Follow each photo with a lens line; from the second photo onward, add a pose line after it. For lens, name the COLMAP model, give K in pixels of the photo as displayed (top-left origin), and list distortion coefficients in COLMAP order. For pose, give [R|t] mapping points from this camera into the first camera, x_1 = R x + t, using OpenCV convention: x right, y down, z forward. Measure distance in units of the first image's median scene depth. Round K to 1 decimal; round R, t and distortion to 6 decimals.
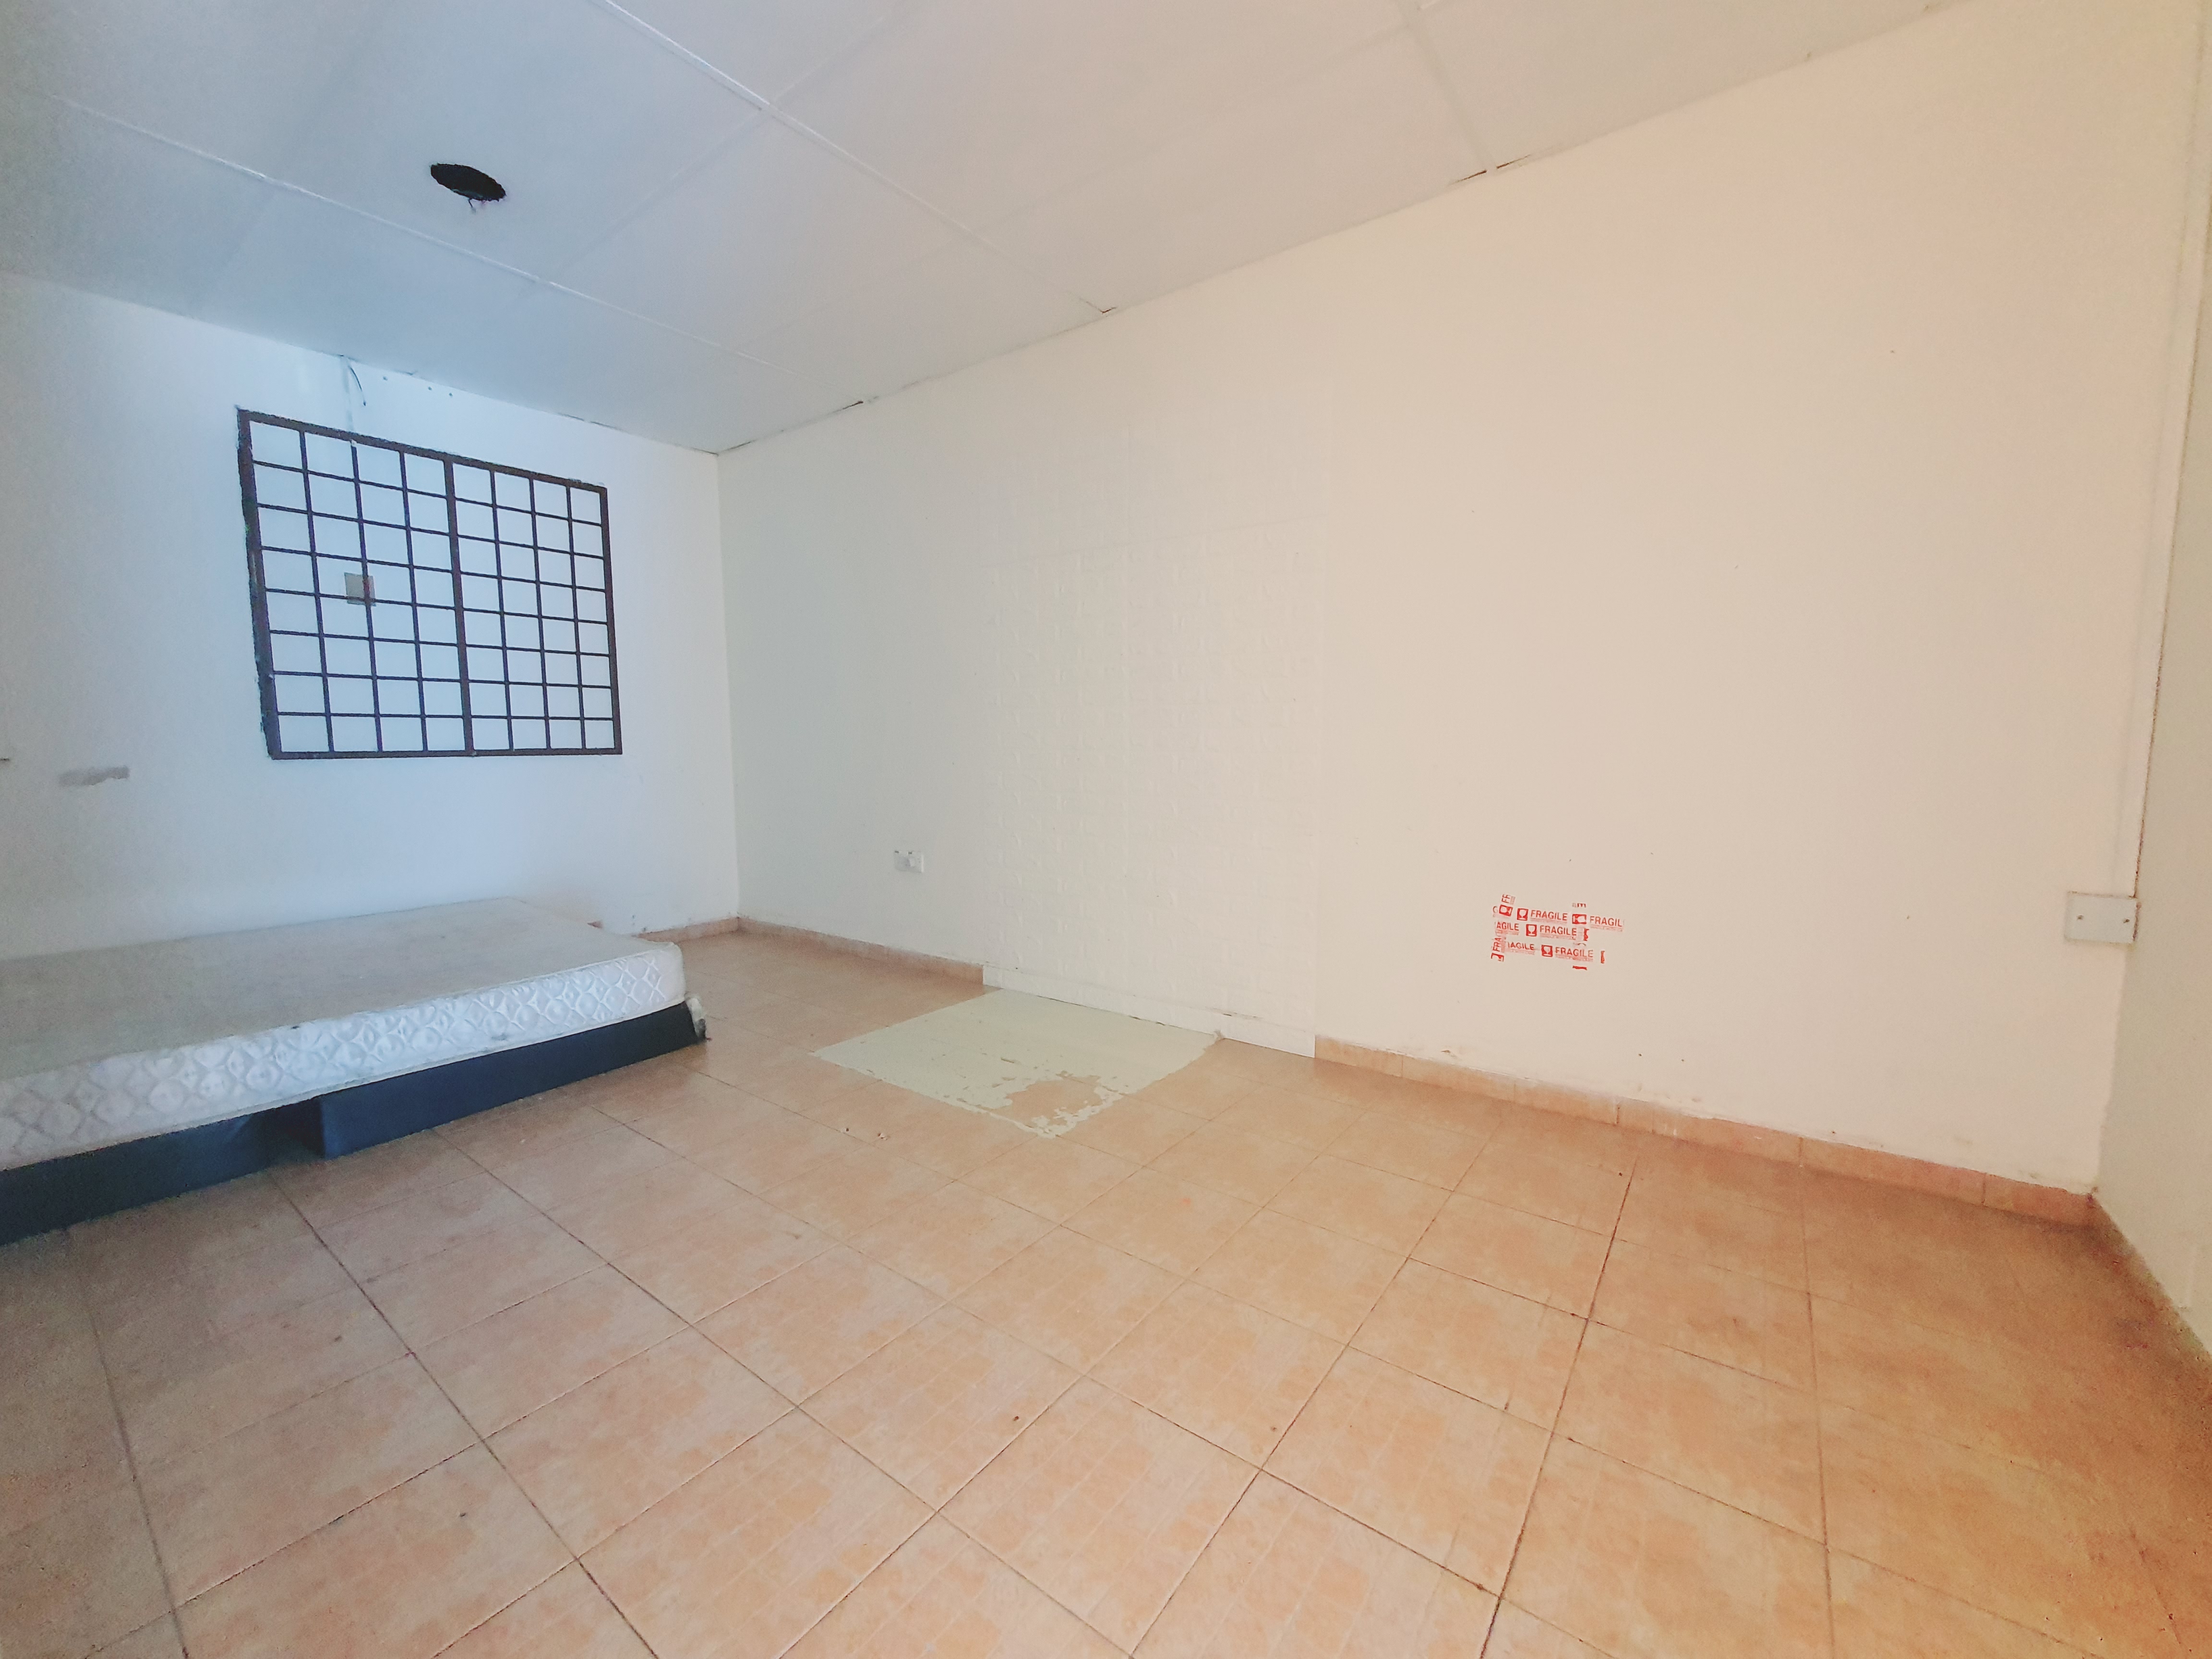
lens RADIAL K [[879.2, 0, 1106.0], [0, 879.2, 829.5], [0, 0, 1]] dist [0.000405, 0.000029]
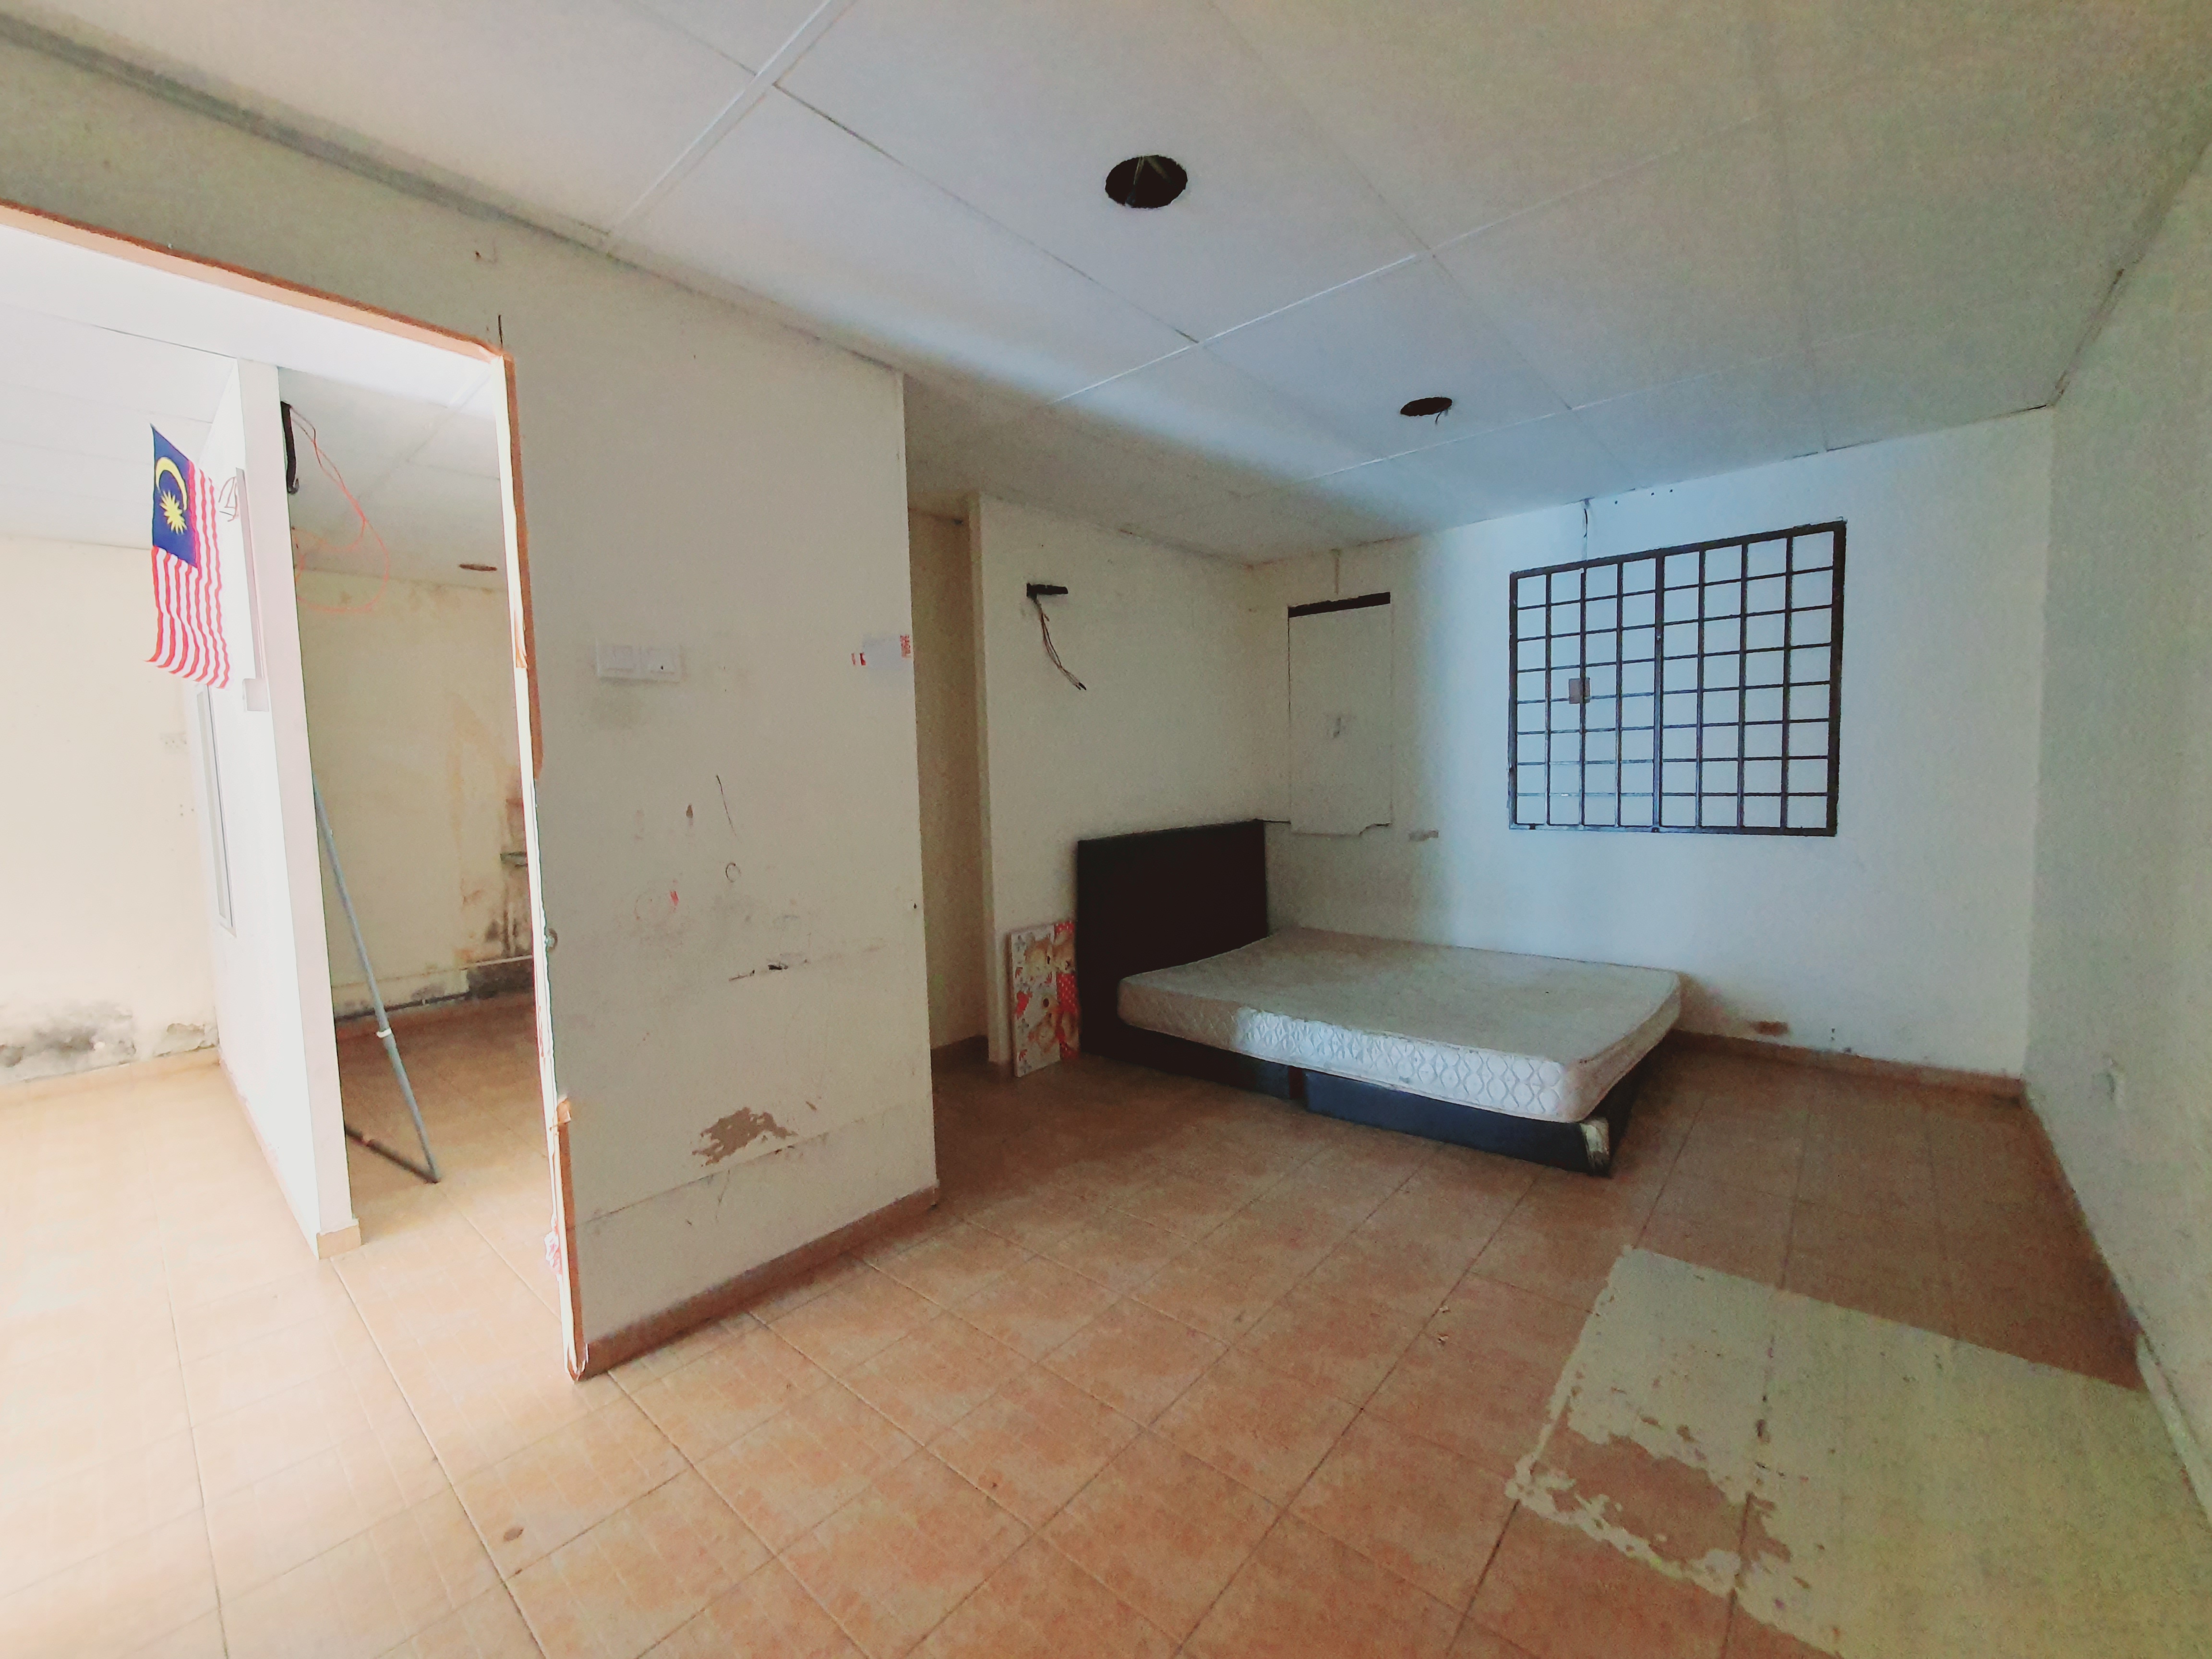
lens RADIAL K [[879.2, 0, 1106.0], [0, 879.2, 829.5], [0, 0, 1]] dist [0.000405, 0.000029]
pose [[-0.066072, 0.078957, -0.994686, 0.398085], [-0.069758, 0.994060, 0.083541, -0.138474], [0.995373, 0.074907, -0.060172, 0.440443]]
